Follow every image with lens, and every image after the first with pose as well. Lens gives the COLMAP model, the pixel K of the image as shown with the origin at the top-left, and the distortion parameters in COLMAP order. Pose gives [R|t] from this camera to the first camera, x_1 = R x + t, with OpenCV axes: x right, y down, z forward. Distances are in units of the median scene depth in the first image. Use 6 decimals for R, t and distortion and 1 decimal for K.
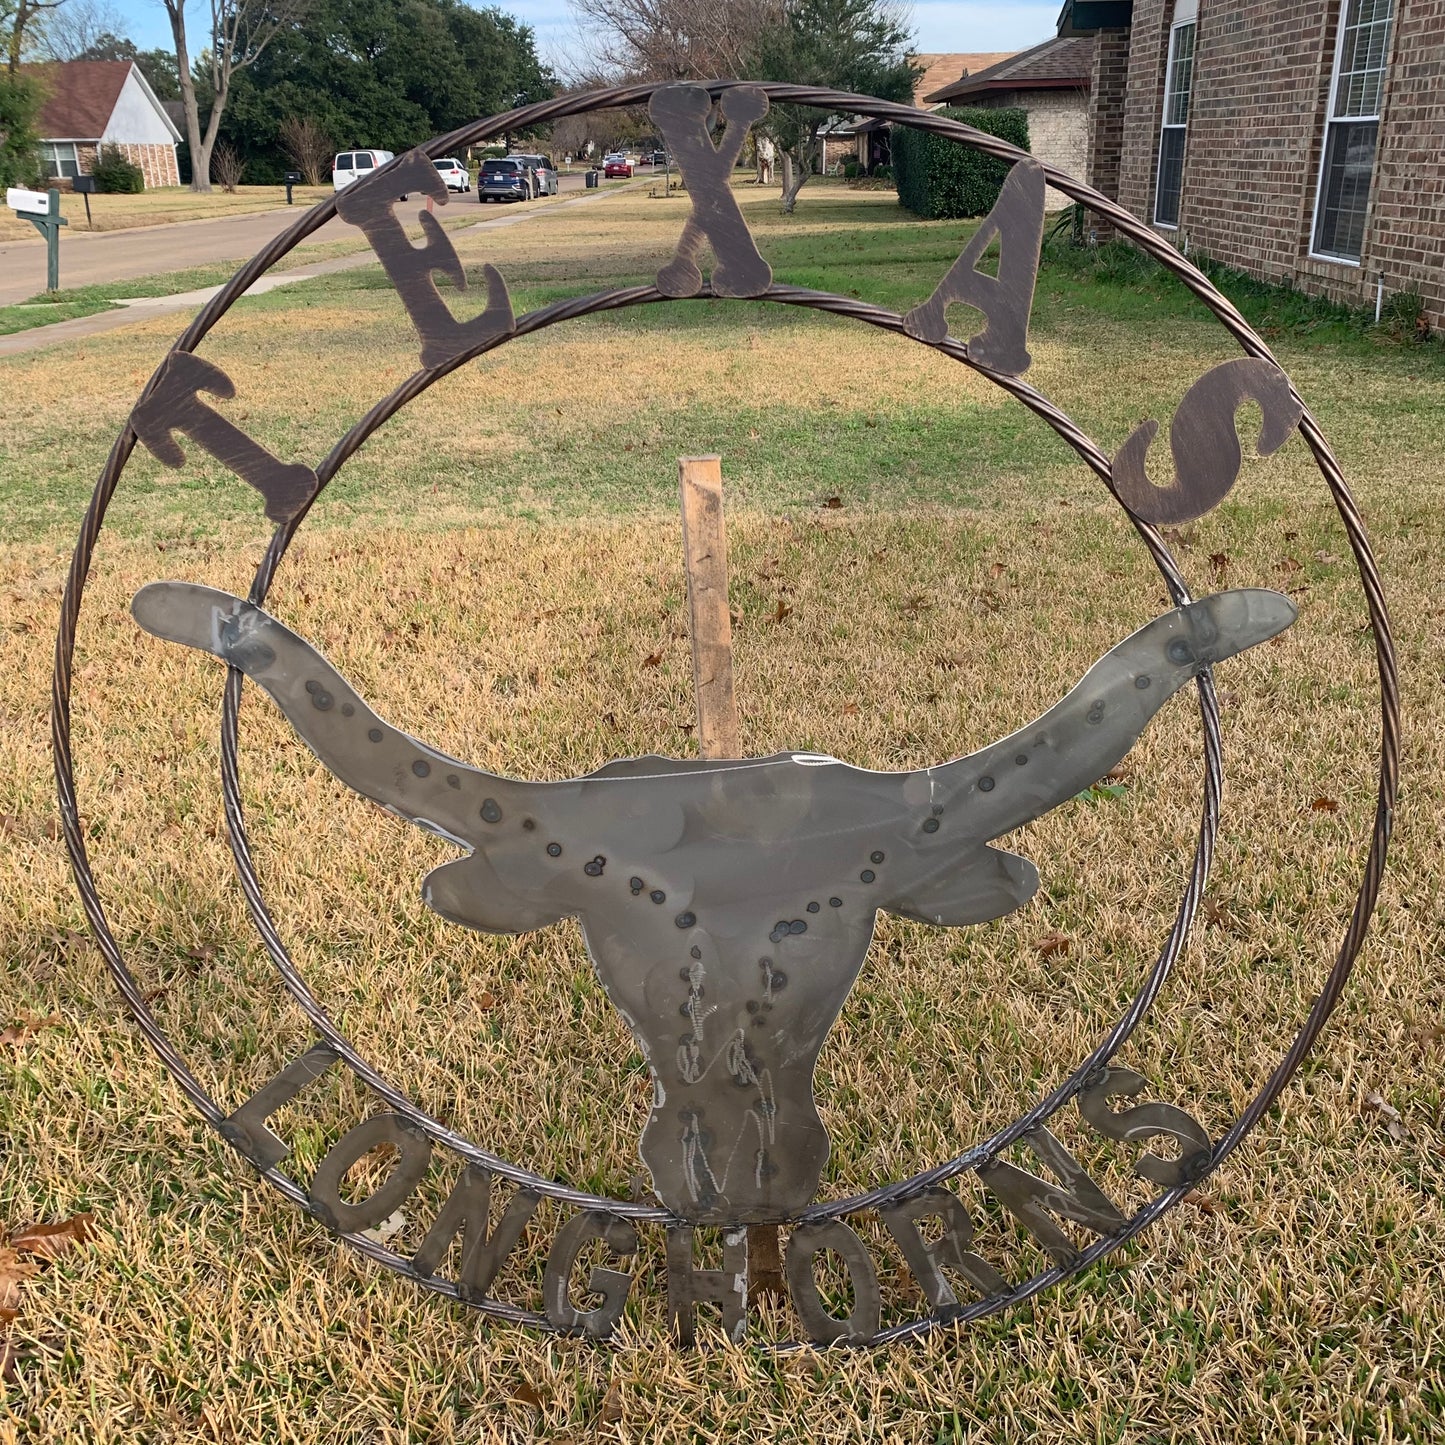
lens RADIAL K [[1471.1, 0, 720.3], [0, 1471.1, 727.0], [0, 0, 1]] dist [0.085798, -0.186233]
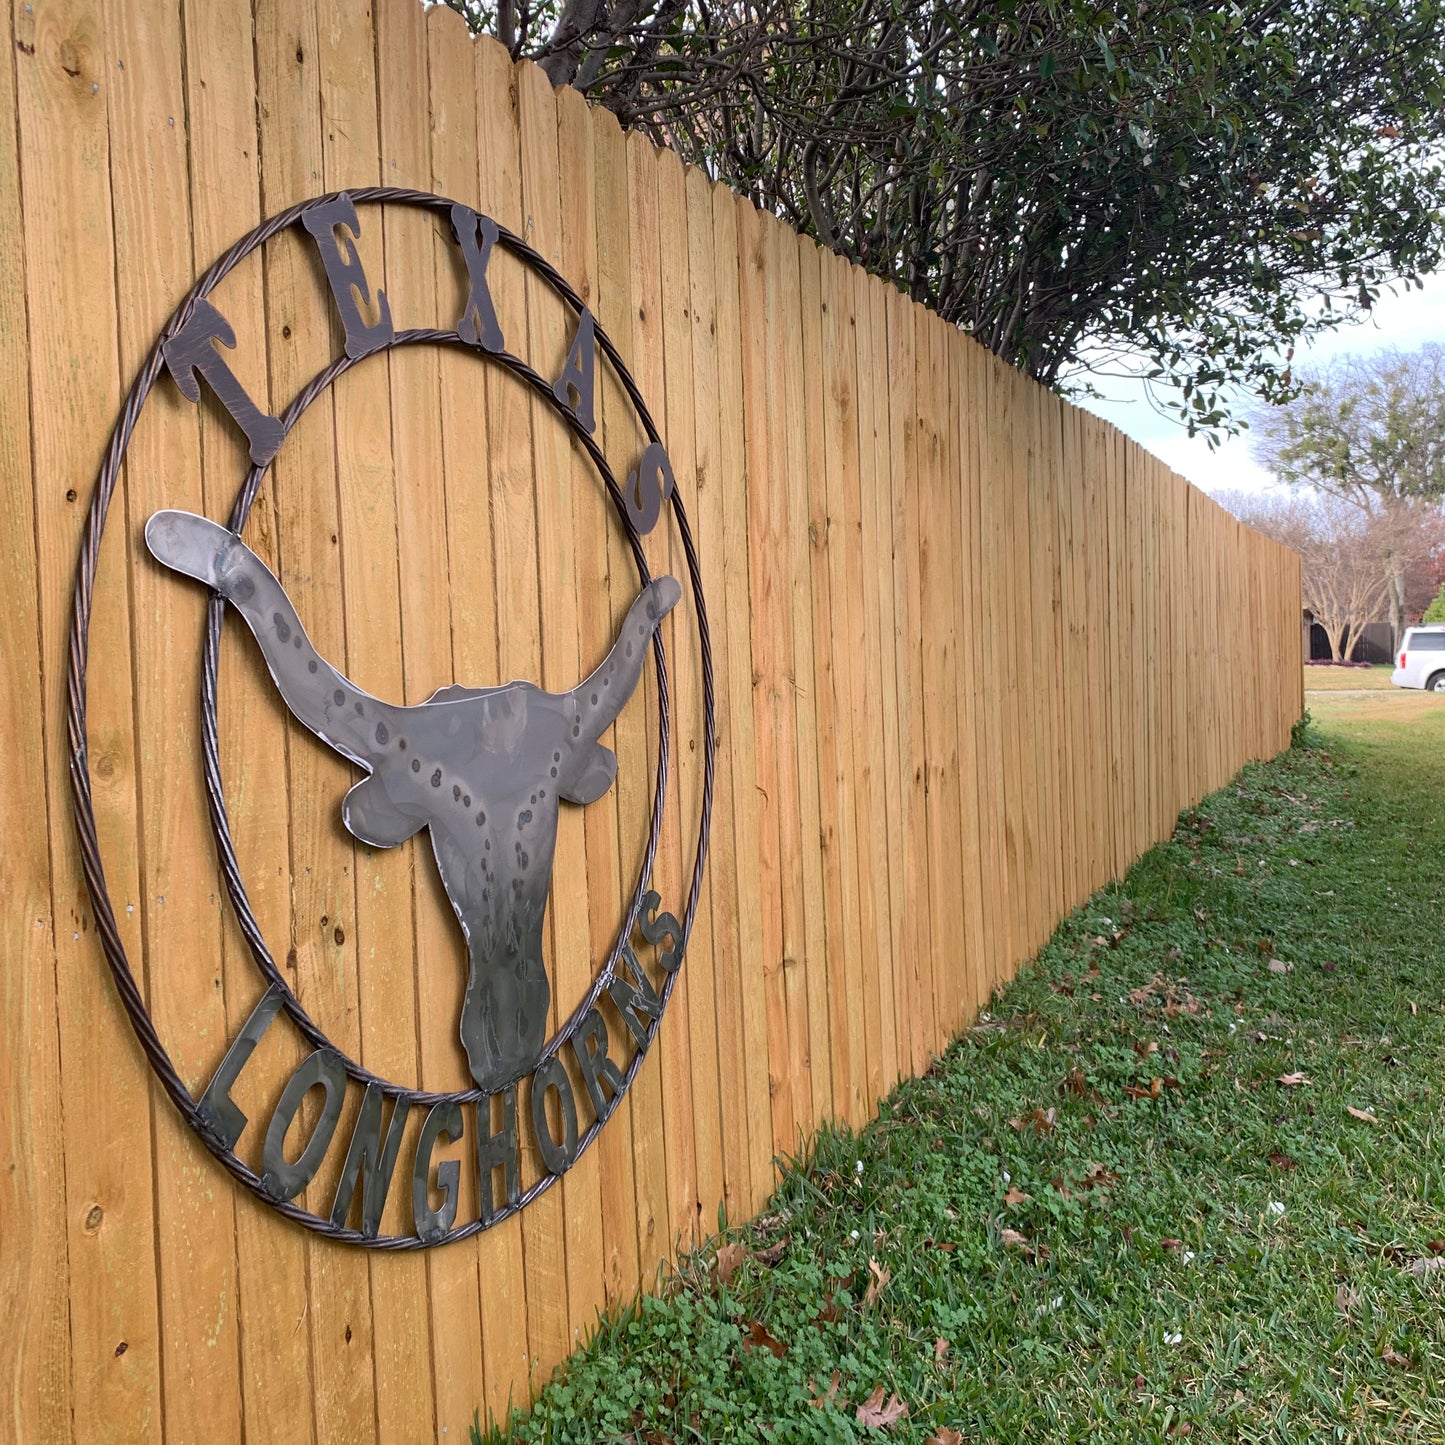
lens RADIAL K [[1474.8, 0, 722.5], [0, 1474.8, 722.5], [0, 0, 1]] dist [0.124741, -0.315654]
pose [[0.392191, -0.025475, 0.919531, -0.730709], [0.289231, 0.952334, -0.096976, 0.155213], [-0.873231, 0.303990, 0.380865, 0.201815]]
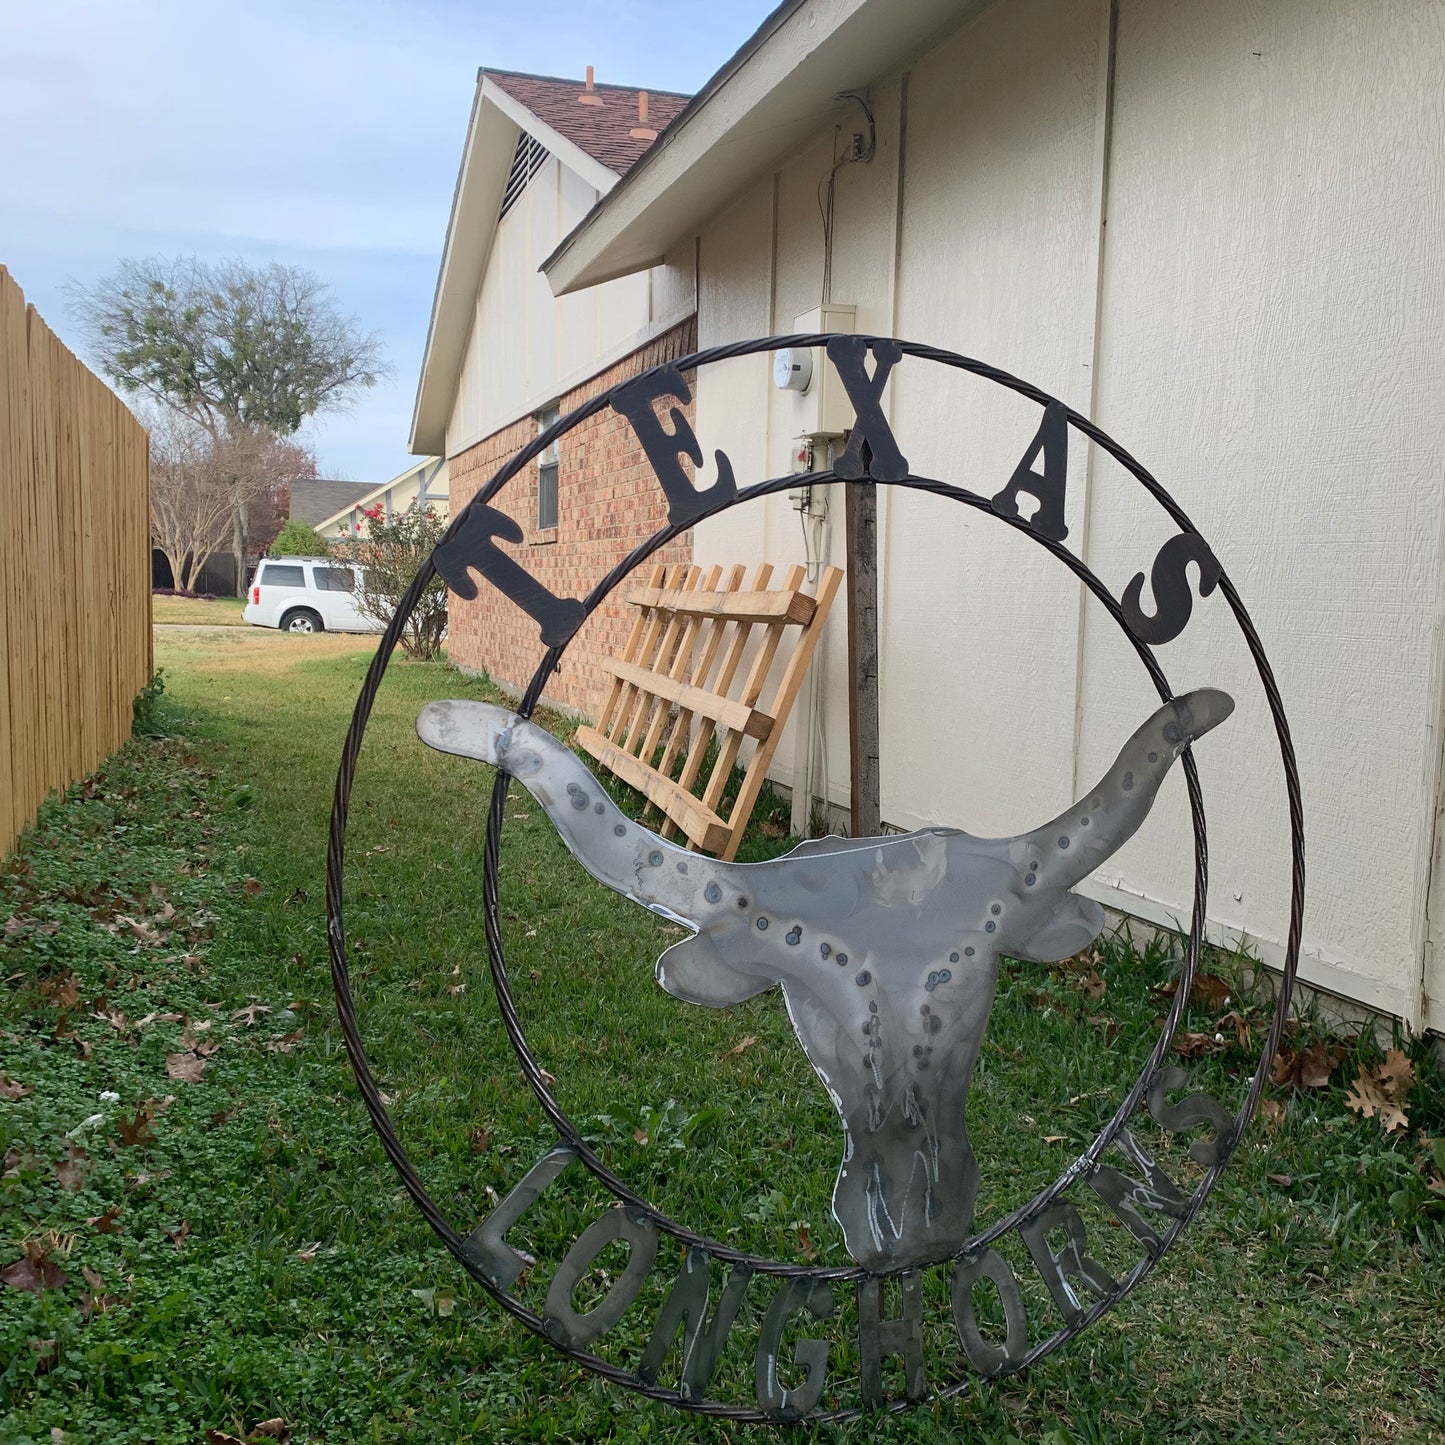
lens RADIAL K [[1469.5, 0, 725.0], [0, 1469.5, 715.6], [0, 0, 1]] dist [0.132821, -0.354155]
pose [[0.906490, -0.016315, 0.421913, -0.411336], [0.147482, 0.948548, -0.280190, 0.162832], [-0.395633, 0.316213, 0.862255, -0.035401]]
